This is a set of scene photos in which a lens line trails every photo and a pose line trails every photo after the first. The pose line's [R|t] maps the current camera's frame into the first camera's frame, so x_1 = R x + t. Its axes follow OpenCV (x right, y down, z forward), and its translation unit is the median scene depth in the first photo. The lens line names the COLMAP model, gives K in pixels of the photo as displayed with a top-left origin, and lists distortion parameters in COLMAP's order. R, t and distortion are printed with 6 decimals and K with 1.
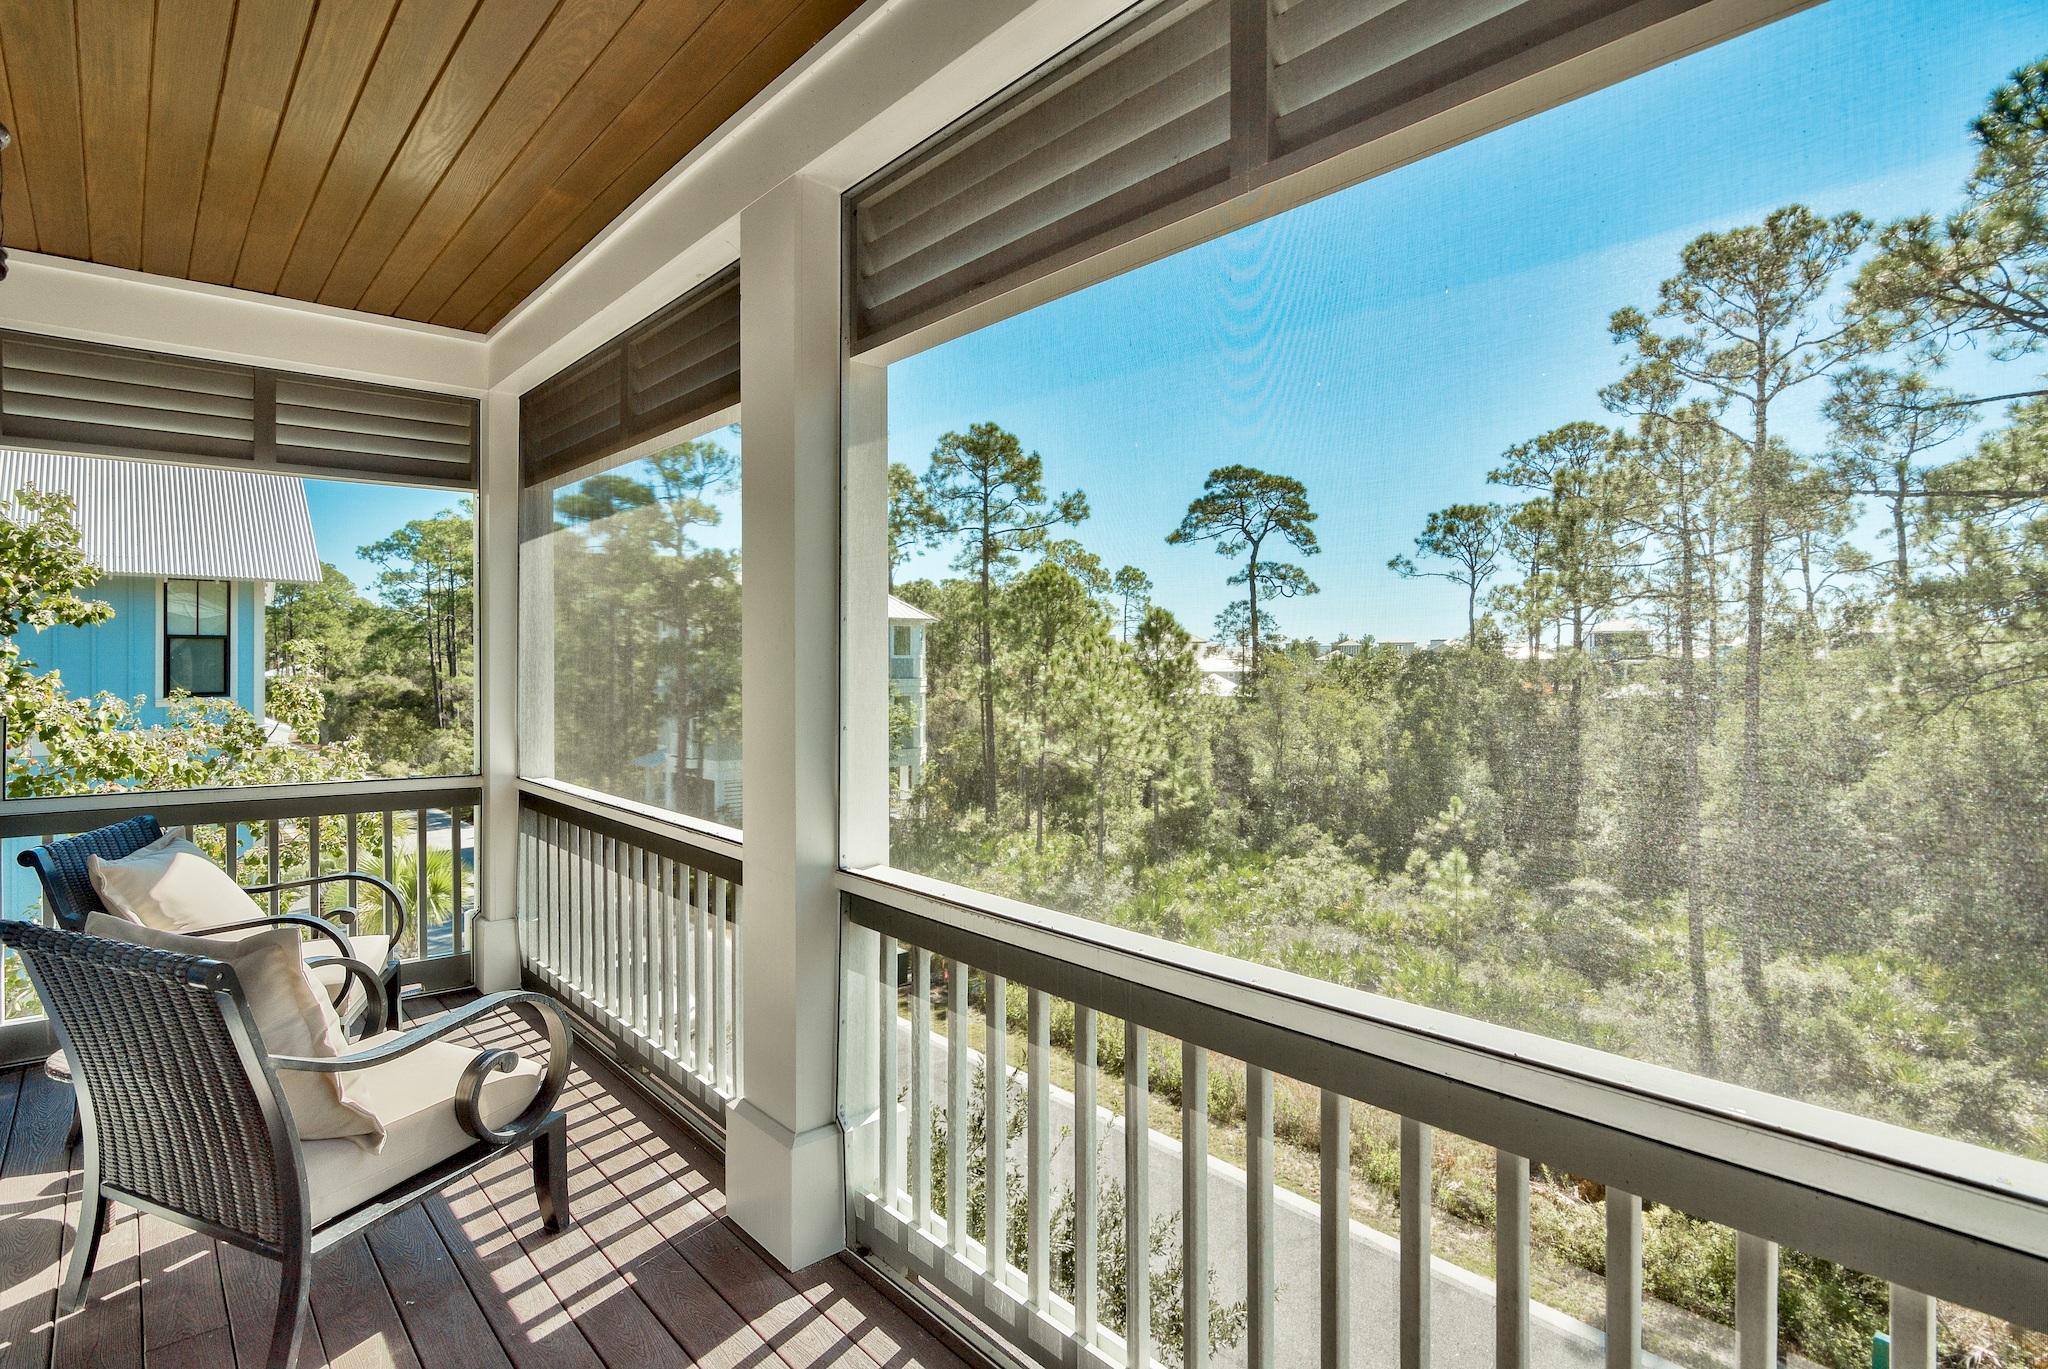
lens RADIAL K [[1024.5, 0, 1025.7], [0, 1024.5, 672.5], [0, 0, 1]] dist [-0.001658, -0.000233]
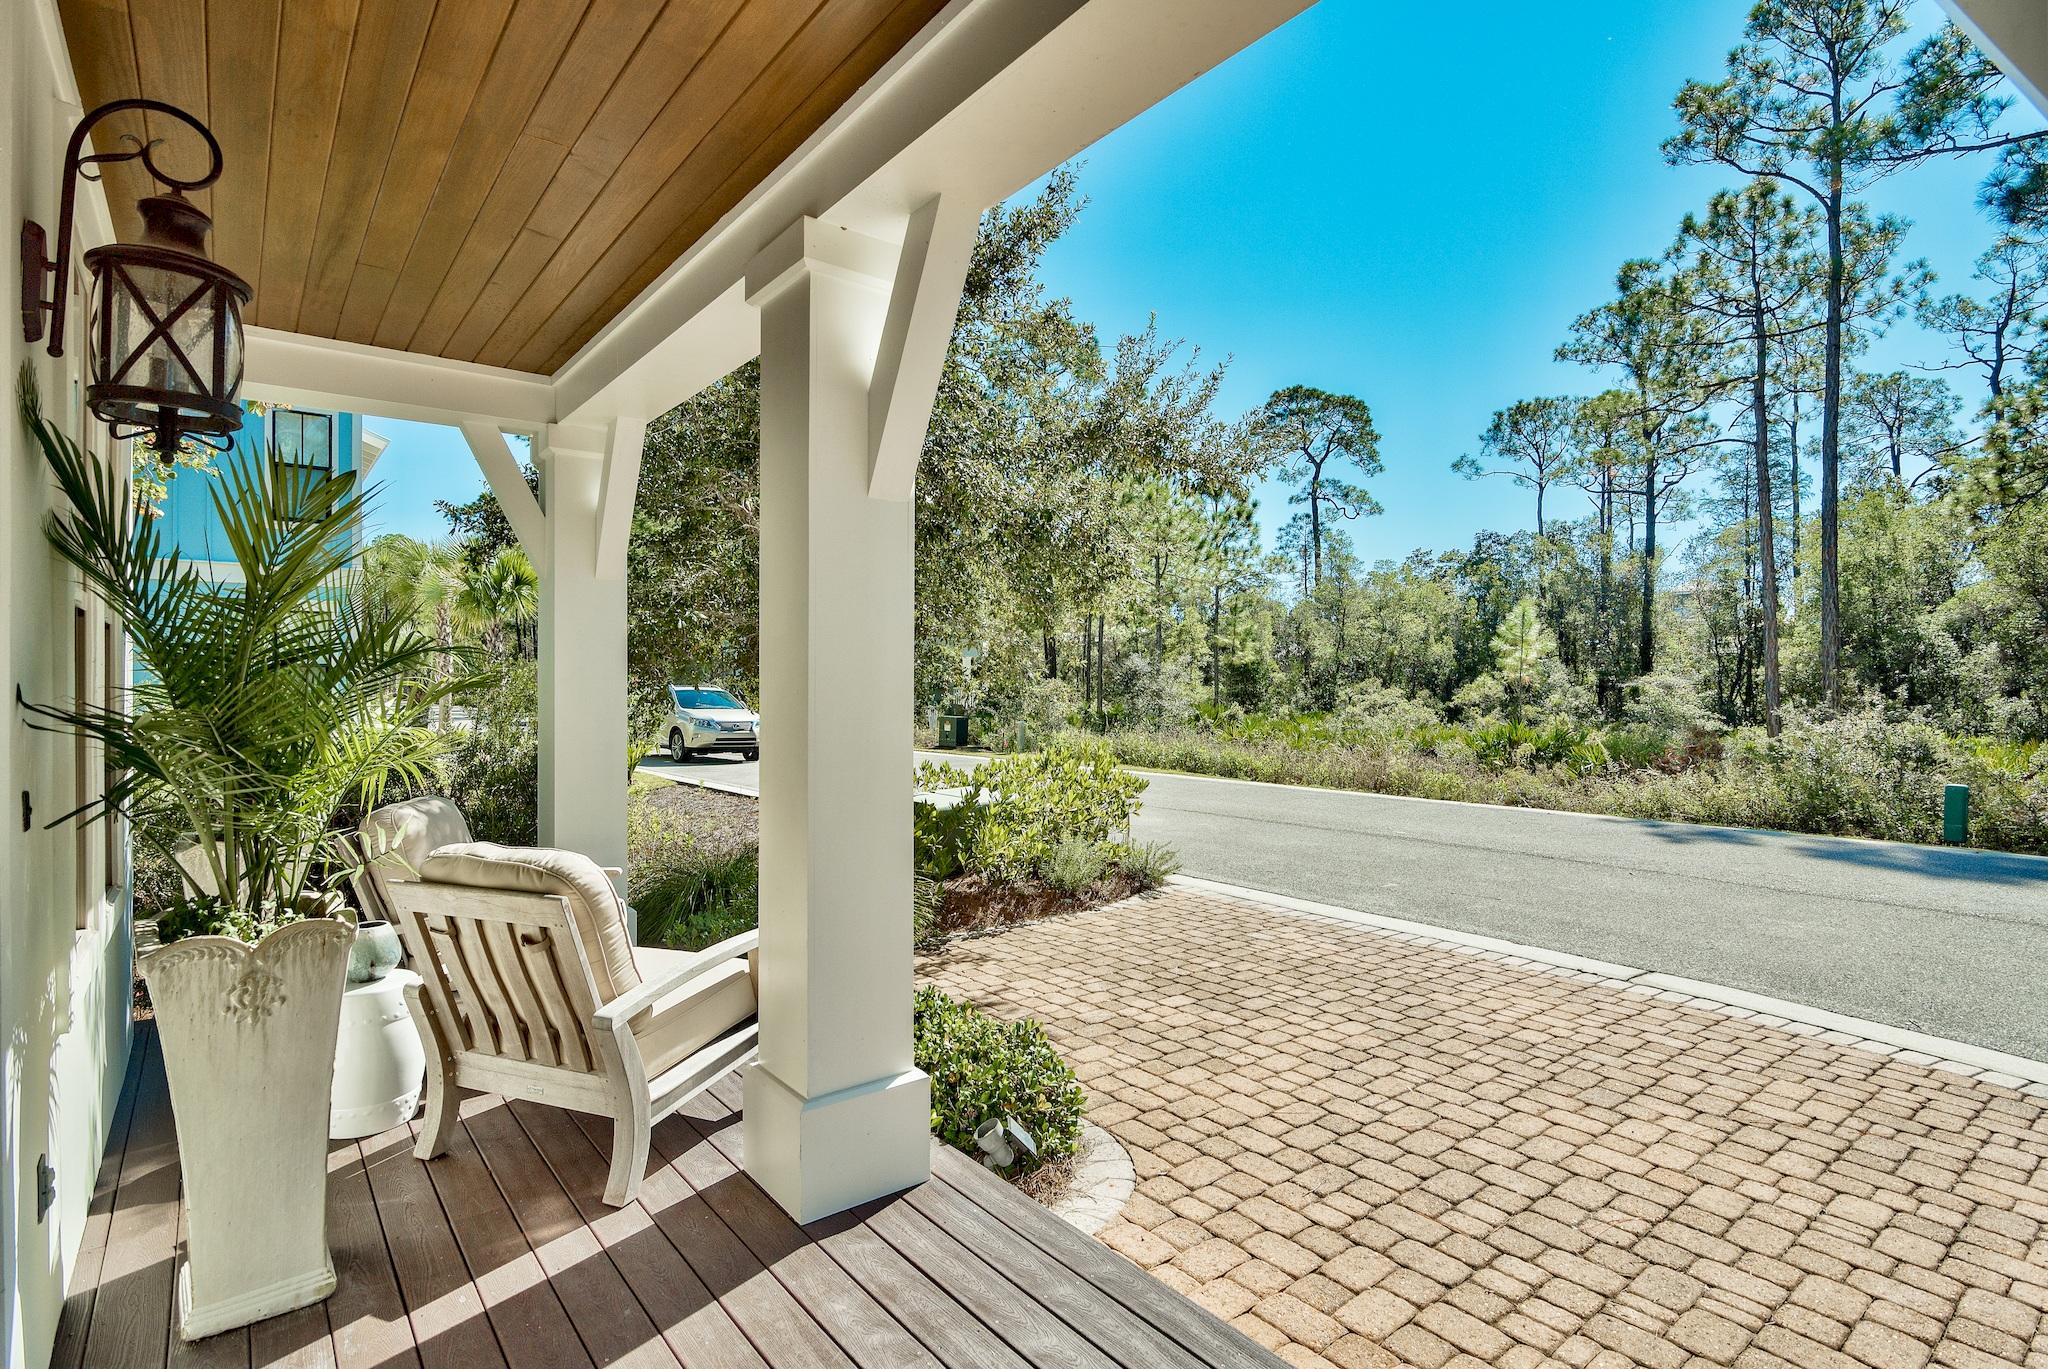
lens RADIAL K [[1006.2, 0, 1024.0], [0, 1006.2, 684.5], [0, 0, 1]] dist [-0.002377, -0.000826]
pose [[0.997600, -0.007289, -0.068851, 0.004489], [0.007088, 0.999970, -0.003173, 0.112119], [0.068872, 0.002677, 0.997622, -0.002149]]
